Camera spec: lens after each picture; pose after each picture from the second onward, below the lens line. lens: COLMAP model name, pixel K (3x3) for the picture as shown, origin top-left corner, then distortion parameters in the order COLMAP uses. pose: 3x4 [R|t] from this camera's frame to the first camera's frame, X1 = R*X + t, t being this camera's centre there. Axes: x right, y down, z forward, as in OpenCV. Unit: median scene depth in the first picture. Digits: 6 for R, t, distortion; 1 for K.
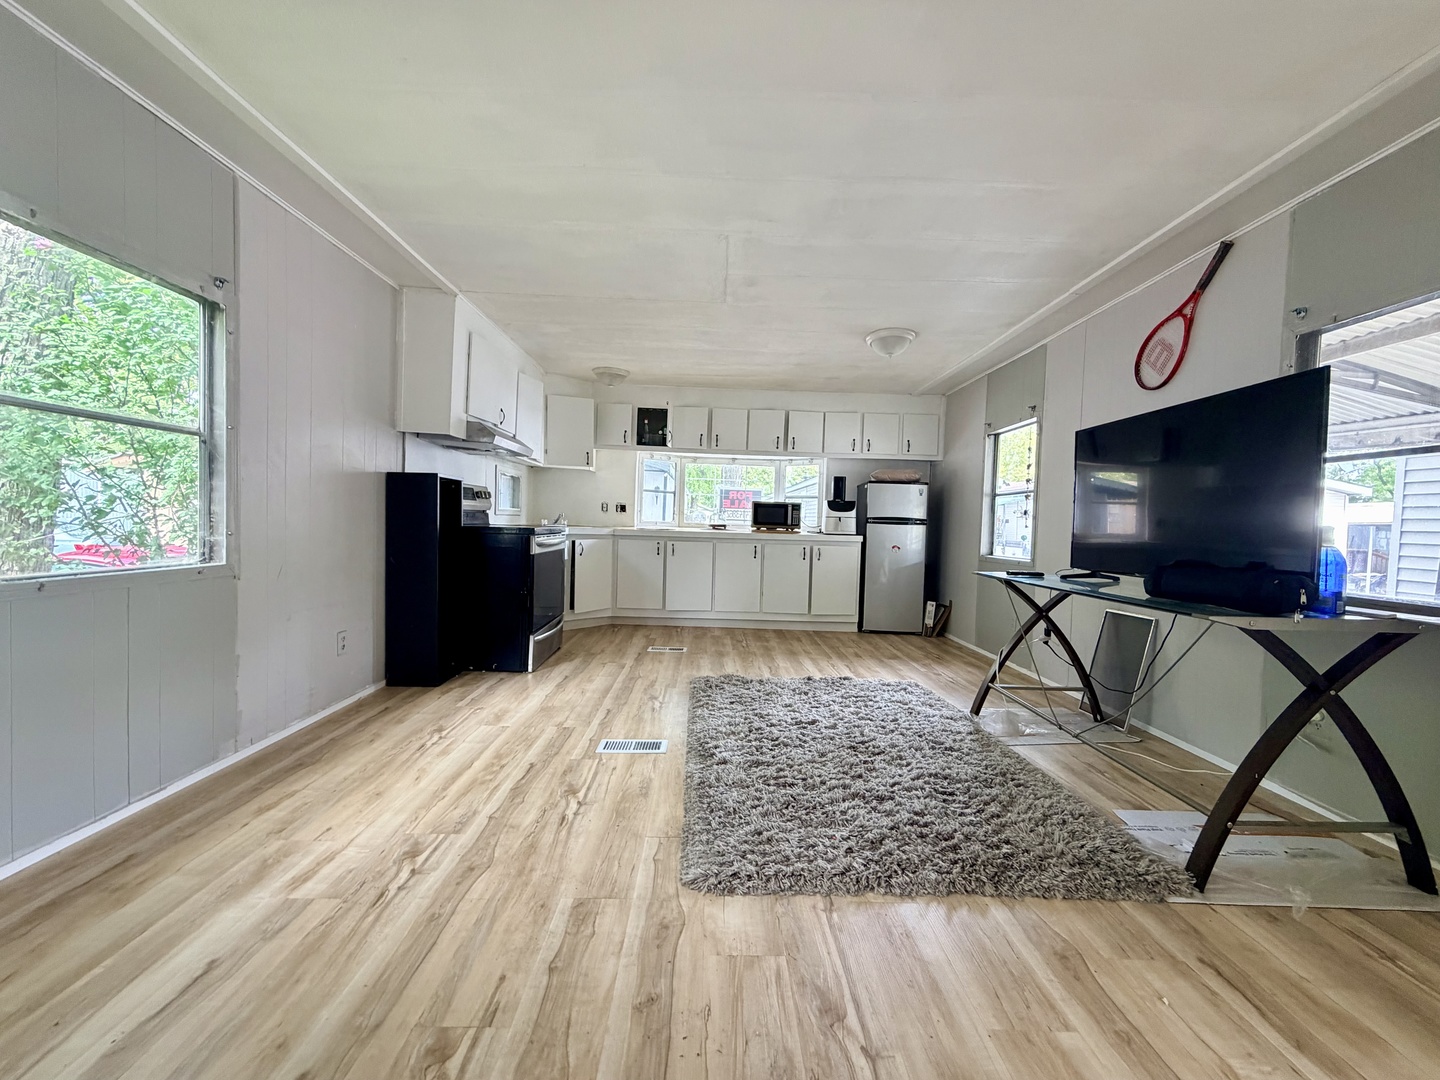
lens RADIAL K [[569.4, 0, 716.7], [0, 569.4, 541.1], [0, 0, 1]] dist [0.000100, -0.000117]
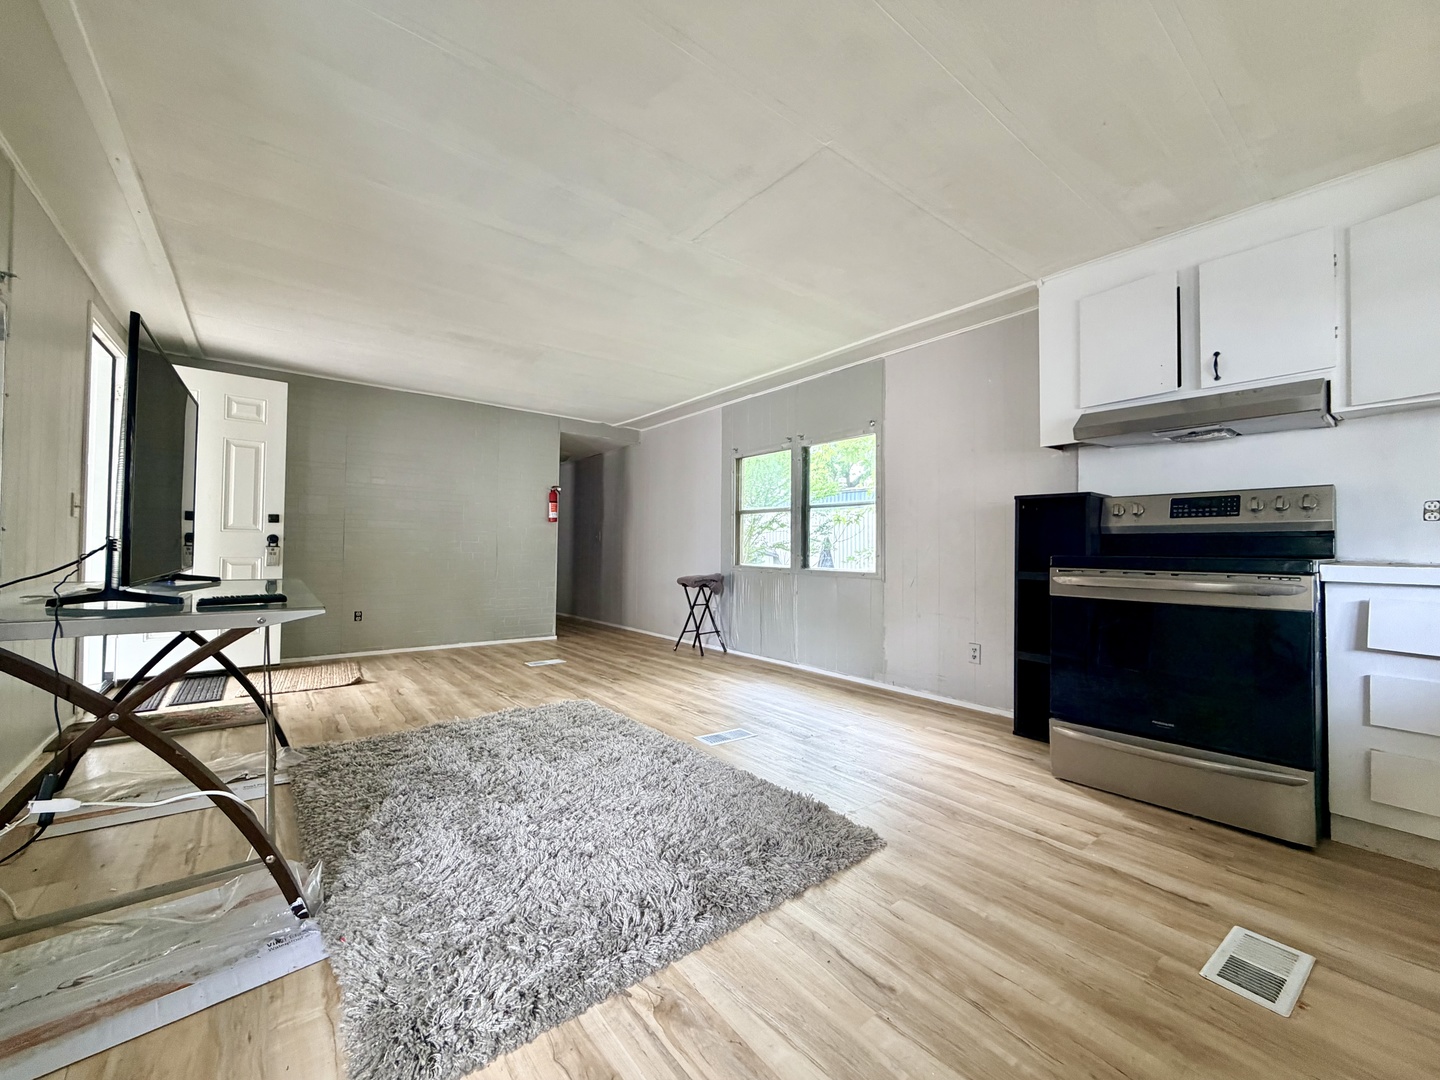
lens RADIAL K [[576.9, 0, 716.1], [0, 576.9, 536.9], [0, 0, 1]] dist [0.000274, 0.000006]
pose [[-0.792099, -0.049158, -0.608410, 0.622482], [-0.053835, 0.998494, -0.010587, -0.025079], [0.608014, 0.024367, -0.793552, 2.001492]]
